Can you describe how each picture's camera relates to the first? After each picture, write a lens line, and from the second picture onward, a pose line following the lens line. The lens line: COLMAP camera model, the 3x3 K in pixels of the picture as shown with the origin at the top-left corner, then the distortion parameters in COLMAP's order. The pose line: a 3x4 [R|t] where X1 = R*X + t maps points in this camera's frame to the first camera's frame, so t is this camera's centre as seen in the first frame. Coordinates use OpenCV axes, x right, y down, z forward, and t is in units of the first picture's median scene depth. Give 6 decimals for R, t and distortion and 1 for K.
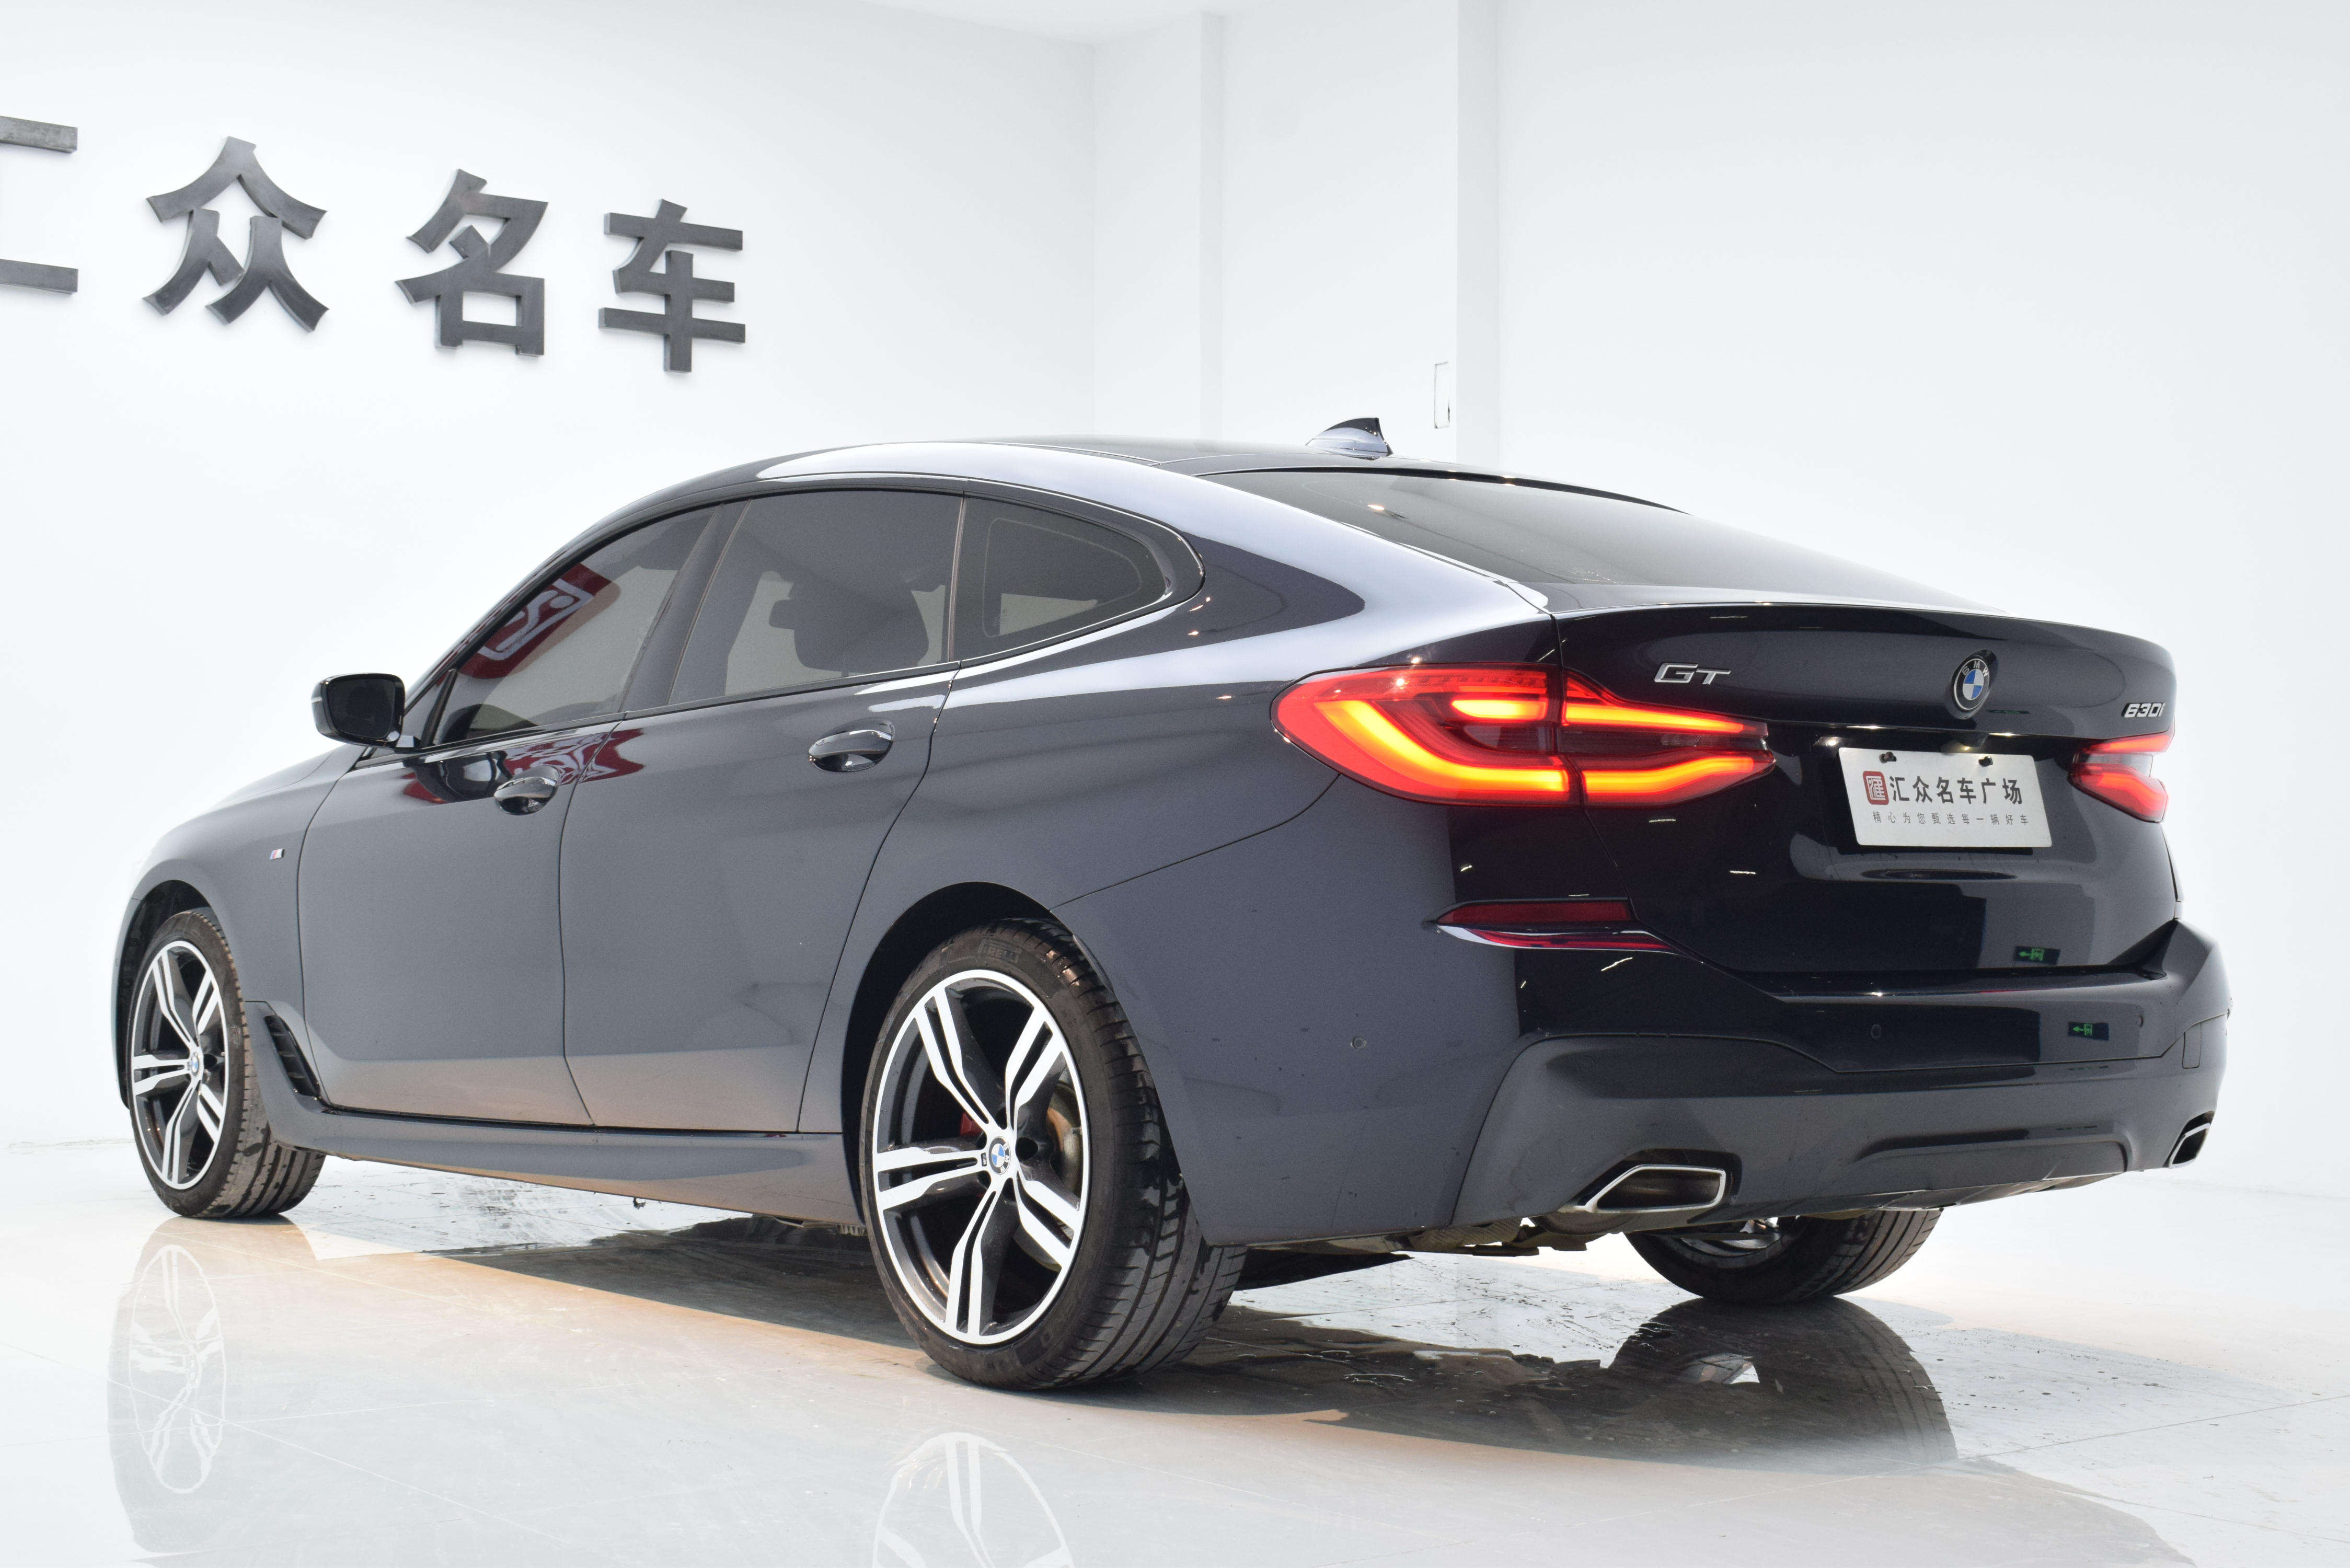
lens RADIAL K [[3320.6, 0, 1175.0], [0, 3320.6, 784.0], [0, 0, 1]] dist [-0.014995, 0.040944]
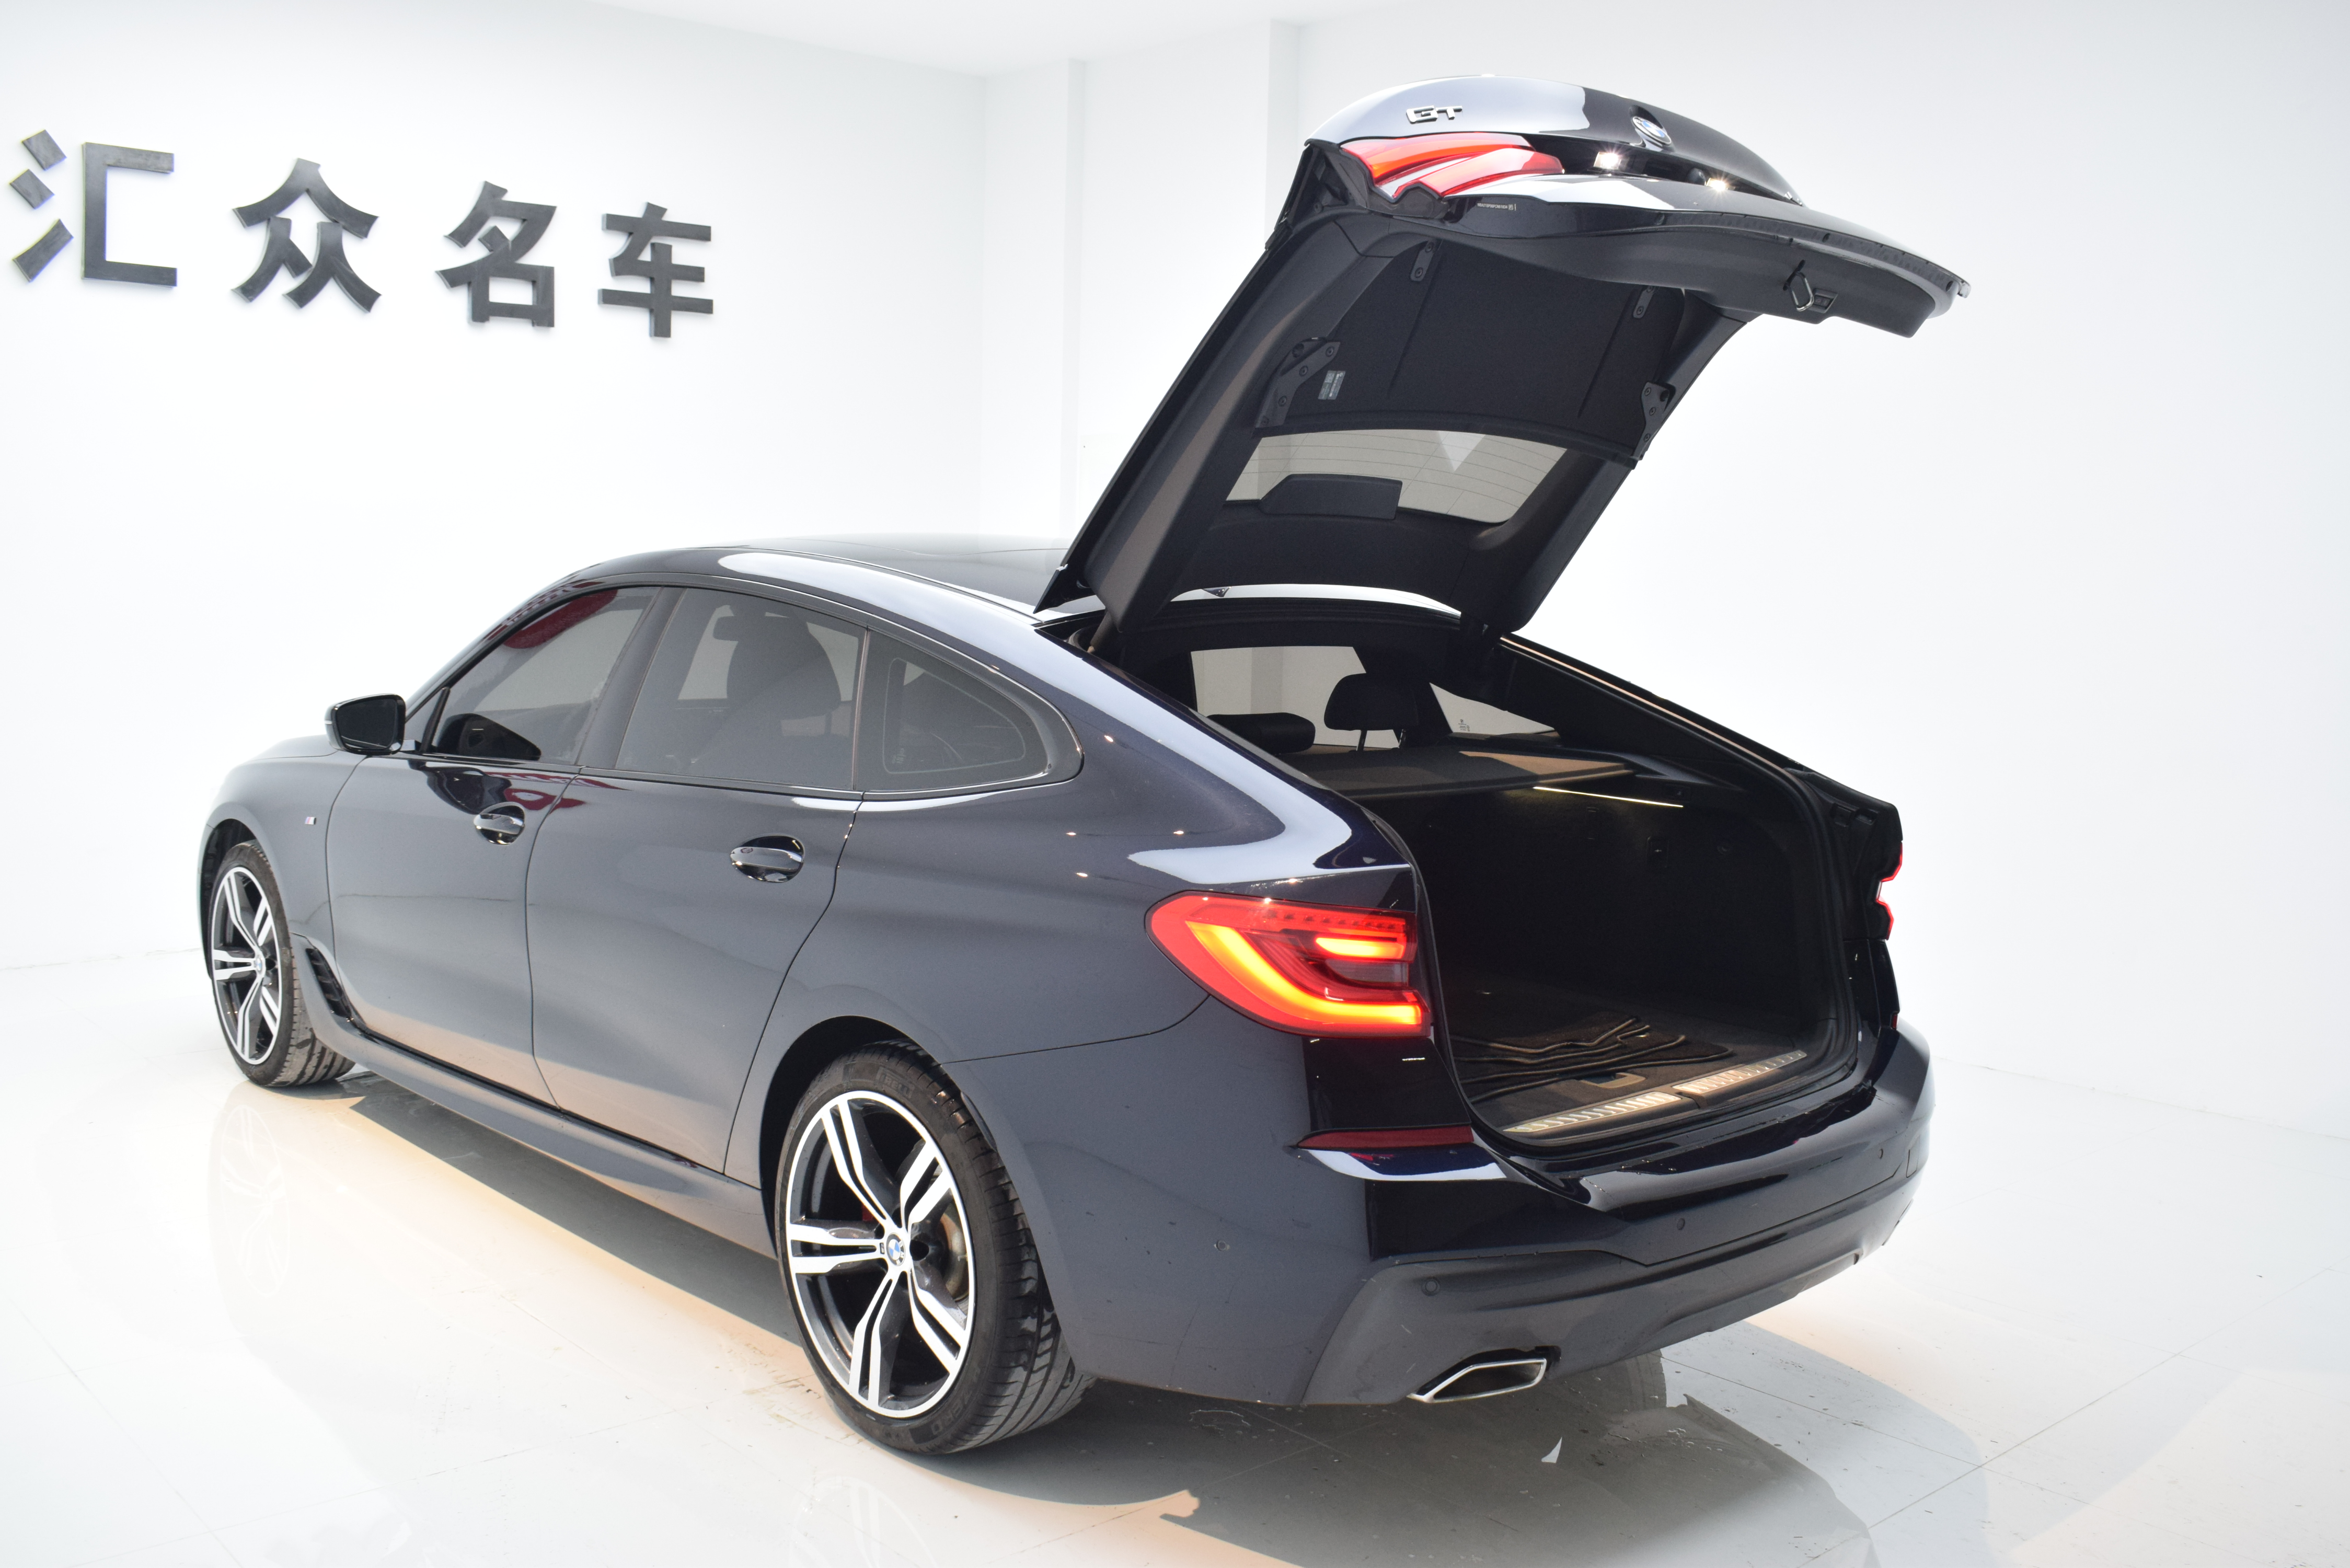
lens RADIAL K [[2191.0, 0, 1175.0], [0, 2191.0, 784.0], [0, 0, 1]] dist [-0.070267, 0.019632]
pose [[0.997744, 0.011430, 0.066146, -0.007723], [-0.020111, 0.991031, 0.132111, -0.136594], [-0.064043, -0.133143, 0.989025, 0.251364]]
